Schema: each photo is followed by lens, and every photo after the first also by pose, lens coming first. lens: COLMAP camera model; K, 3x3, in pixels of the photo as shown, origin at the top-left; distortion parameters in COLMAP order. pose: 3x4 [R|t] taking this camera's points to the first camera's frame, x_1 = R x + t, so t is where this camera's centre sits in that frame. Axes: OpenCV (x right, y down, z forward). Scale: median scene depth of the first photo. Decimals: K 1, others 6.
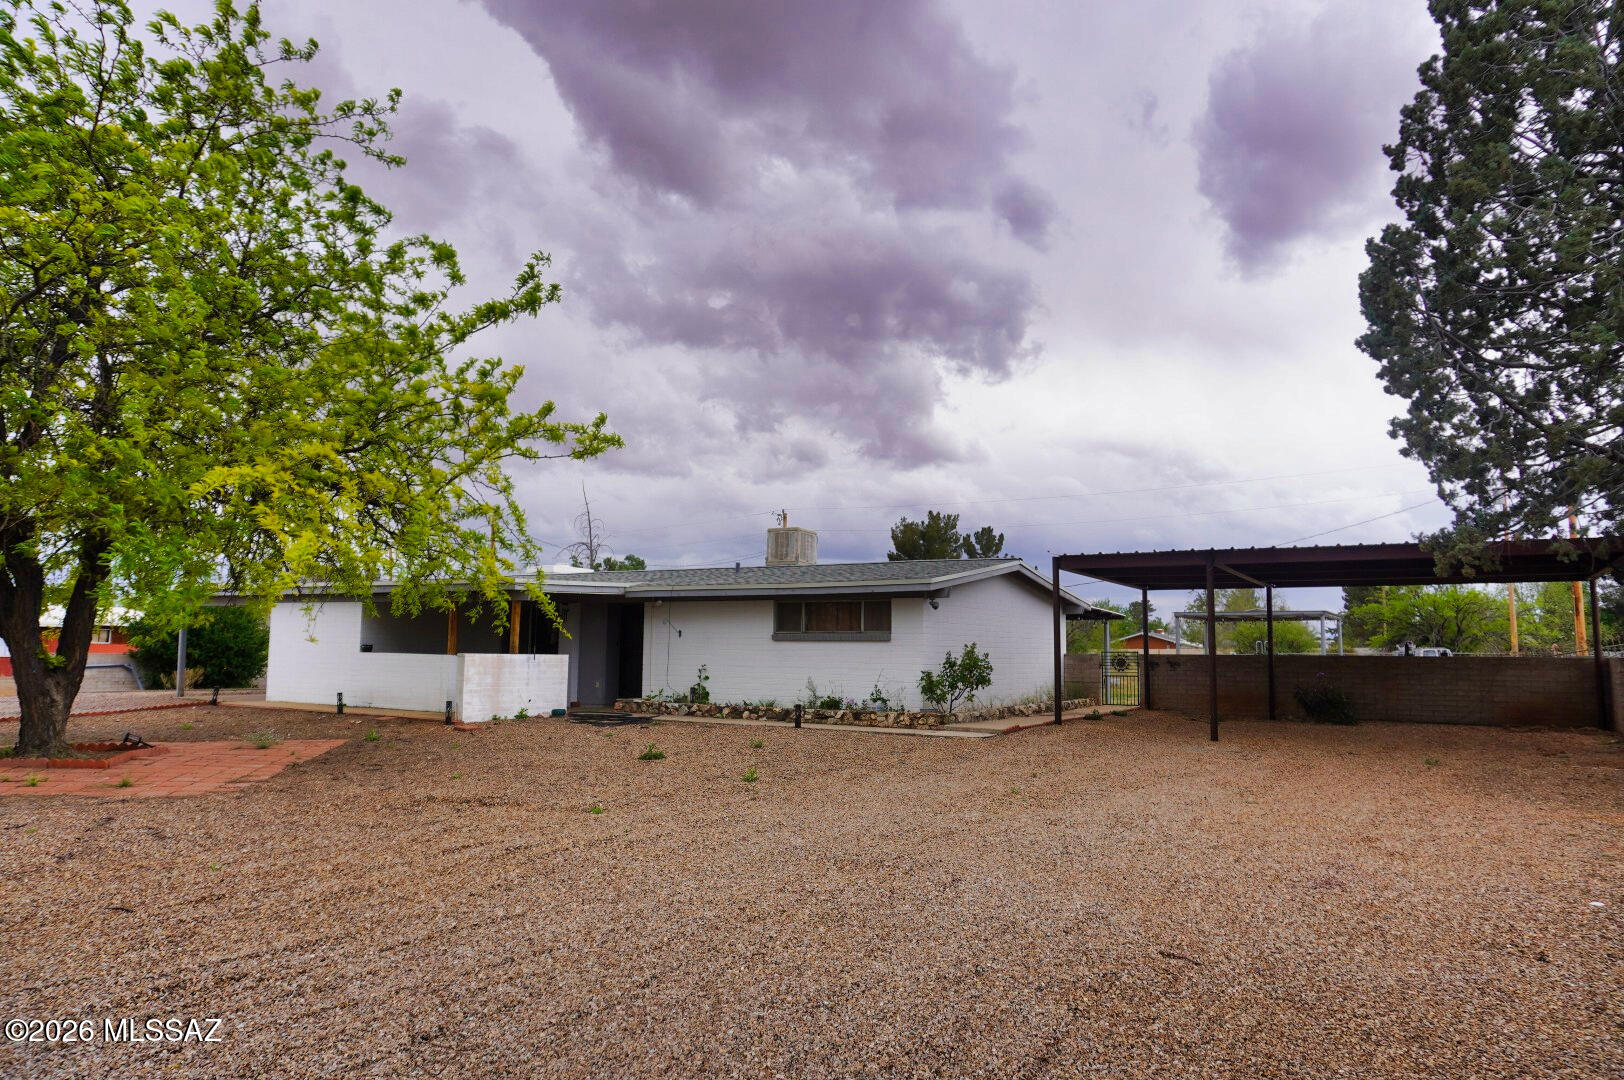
lens RADIAL K [[1079.3, 0, 812.0], [0, 1079.3, 540.0], [0, 0, 1]] dist [-0.053561, 0.043633]
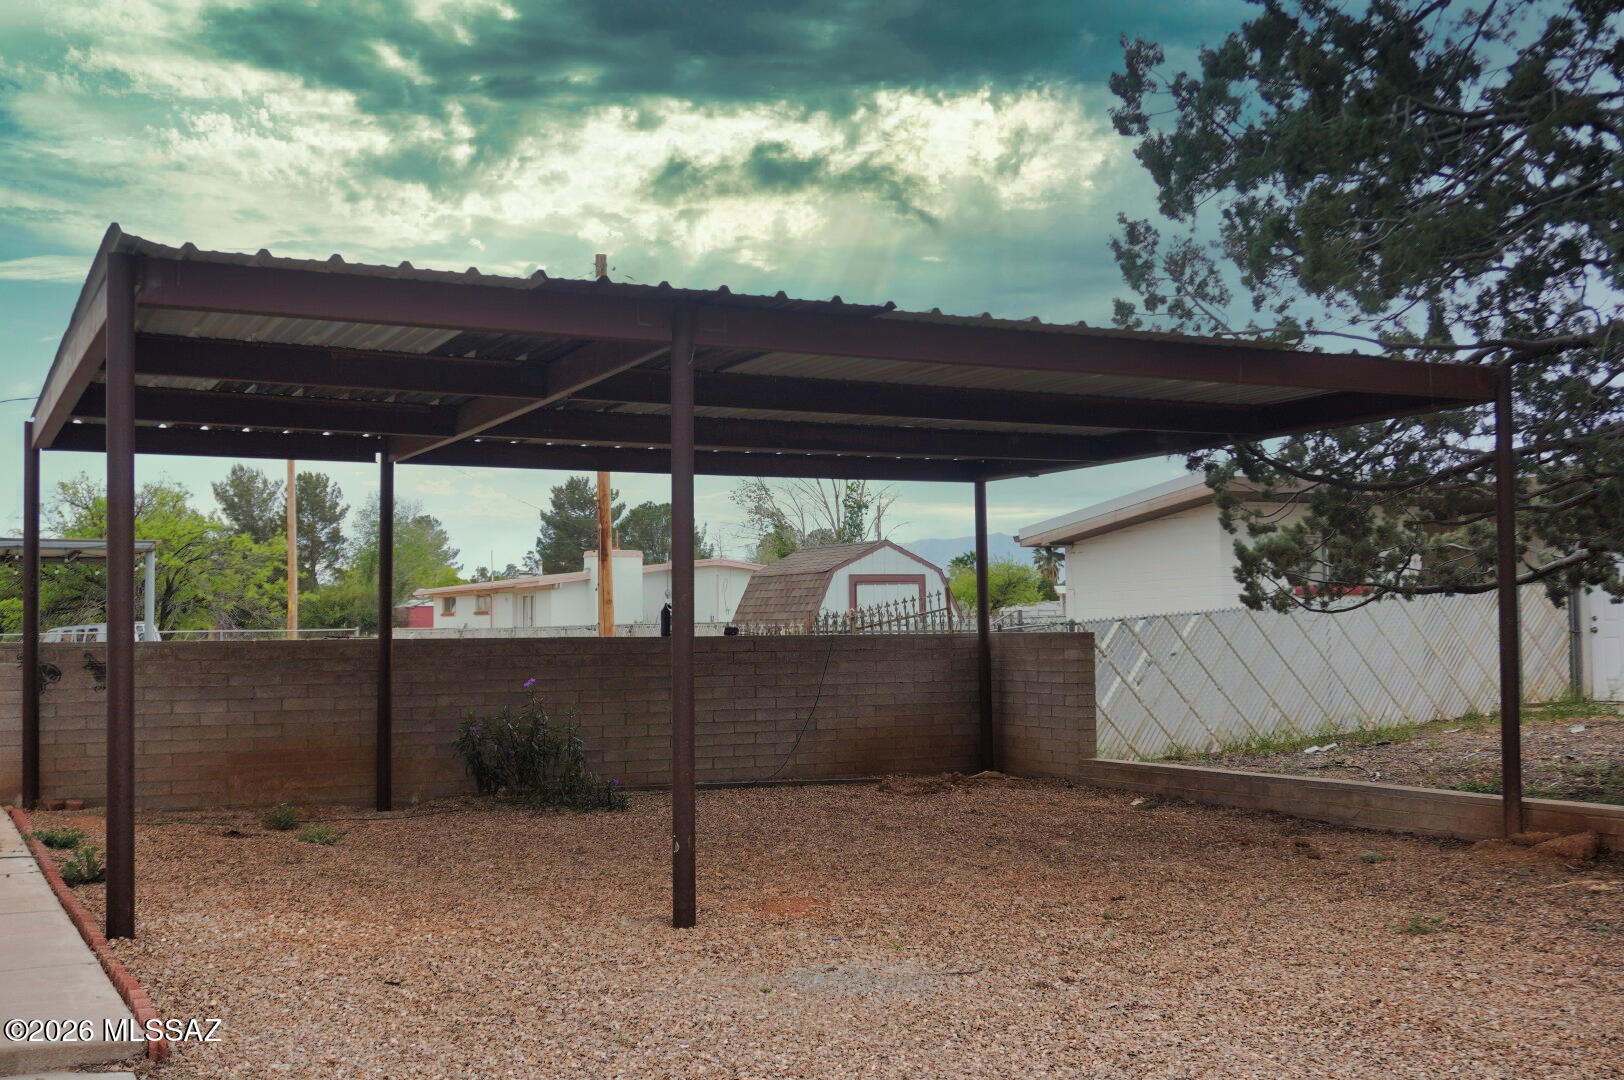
lens RADIAL K [[1773.8, 0, 807.4], [0, 1773.8, 568.7], [0, 0, 1]] dist [-0.014358, 0.011769]
pose [[0.536468, 0.015396, 0.843780, -0.025454], [-0.075257, 0.996723, 0.029662, 0.065585], [-0.840558, -0.079413, 0.535869, 0.666825]]
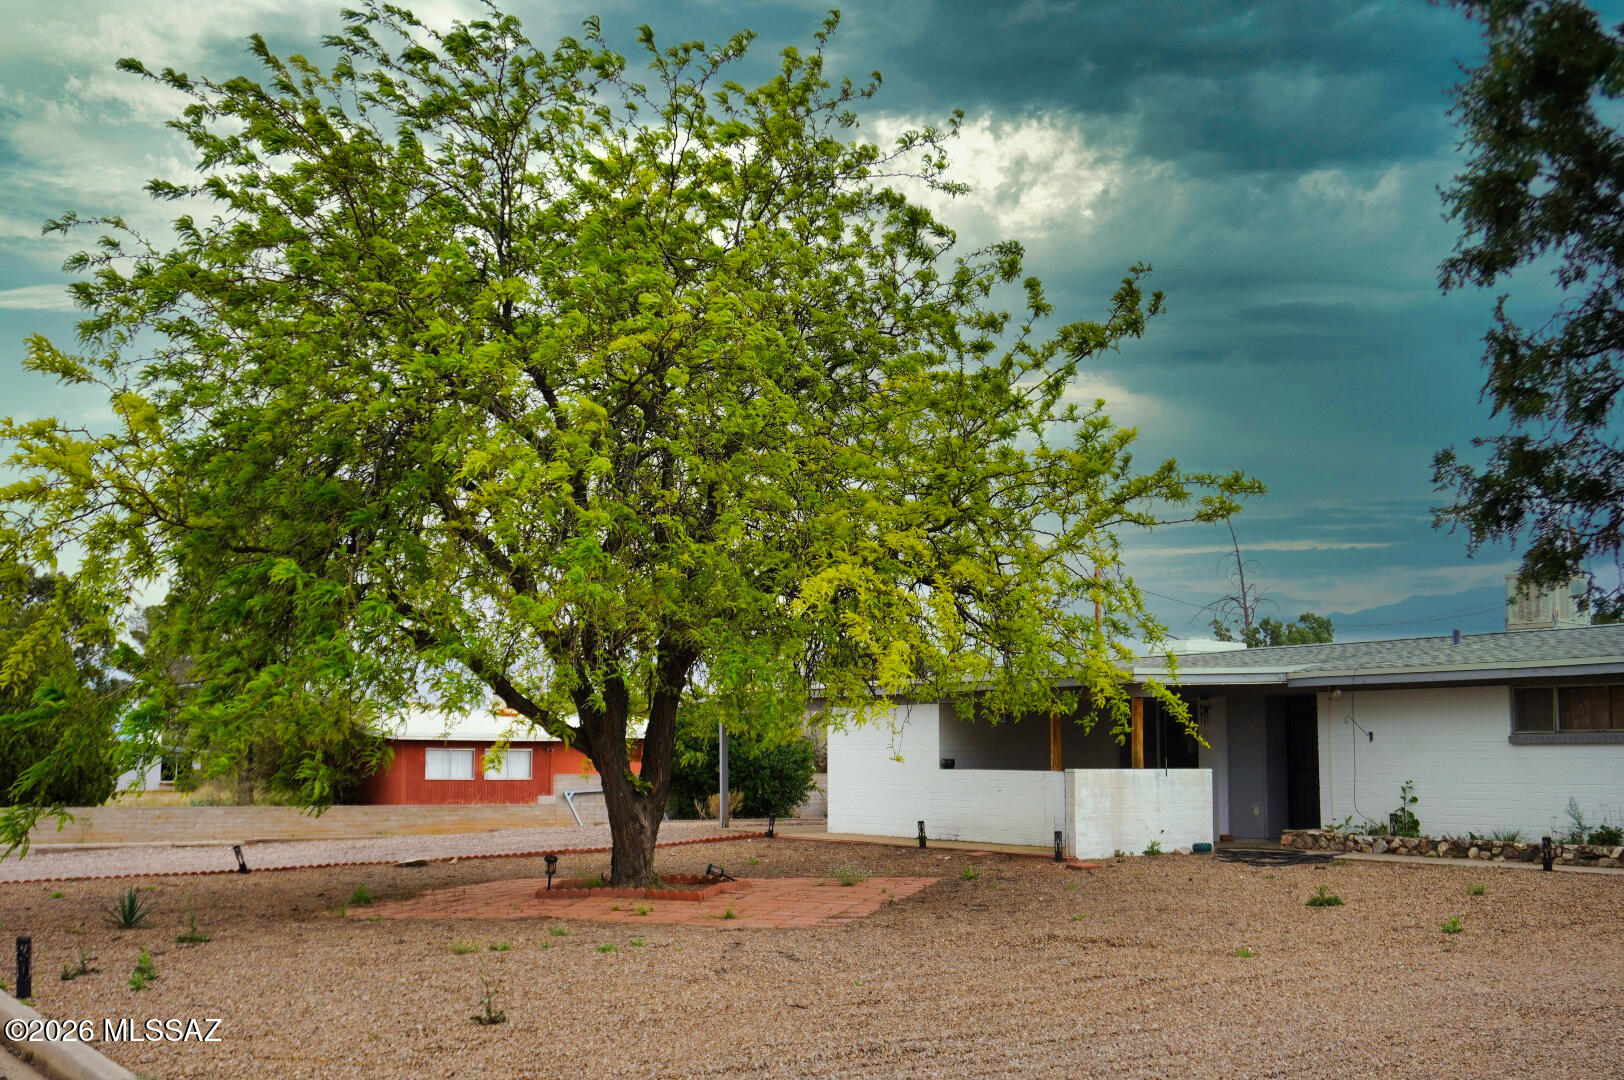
lens RADIAL K [[1773.8, 0, 807.4], [0, 1773.8, 568.7], [0, 0, 1]] dist [-0.014358, 0.011769]
pose [[0.899215, -0.058659, -0.433558, 0.058978], [0.056140, 0.998249, -0.018624, -0.022770], [0.433891, -0.007593, 0.900933, -0.210459]]
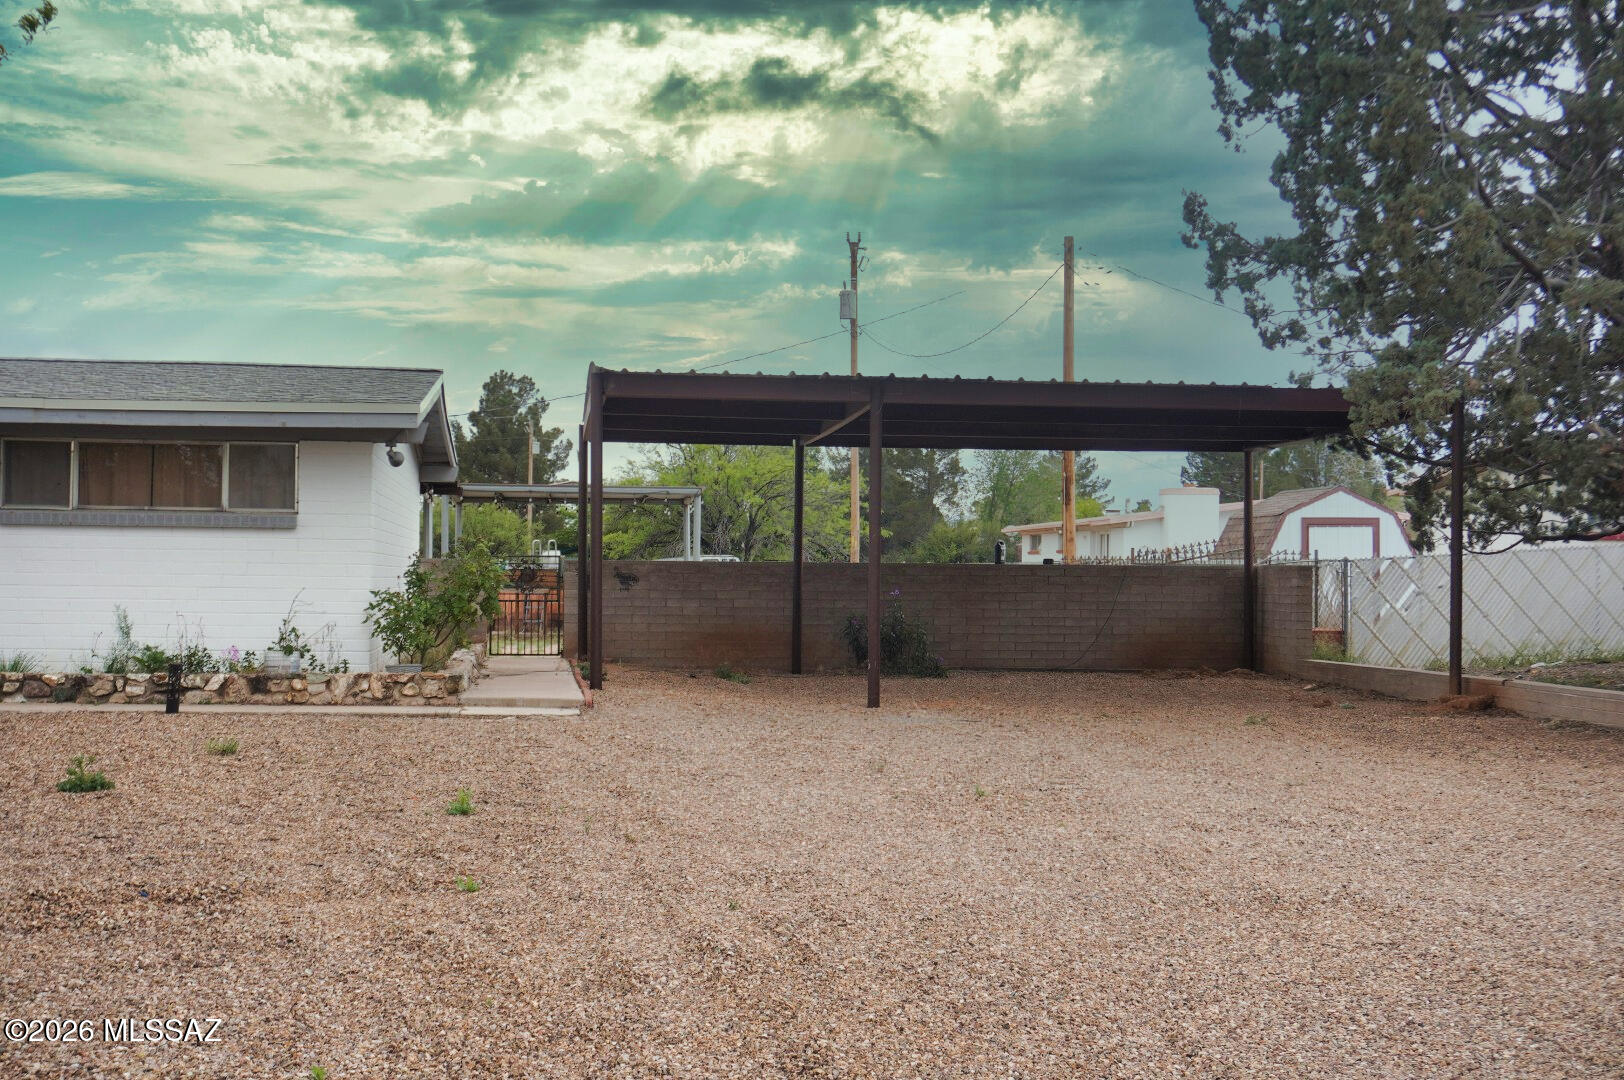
lens RADIAL K [[2136.7, 0, 812.0], [0, 2136.7, 540.0], [0, 0, 1]] dist [0.006199, 0.011438]
pose [[0.789848, 0.007443, 0.613257, -0.335072], [-0.065531, 0.995226, 0.072322, 0.015160], [-0.609791, -0.097310, 0.786566, 0.111849]]
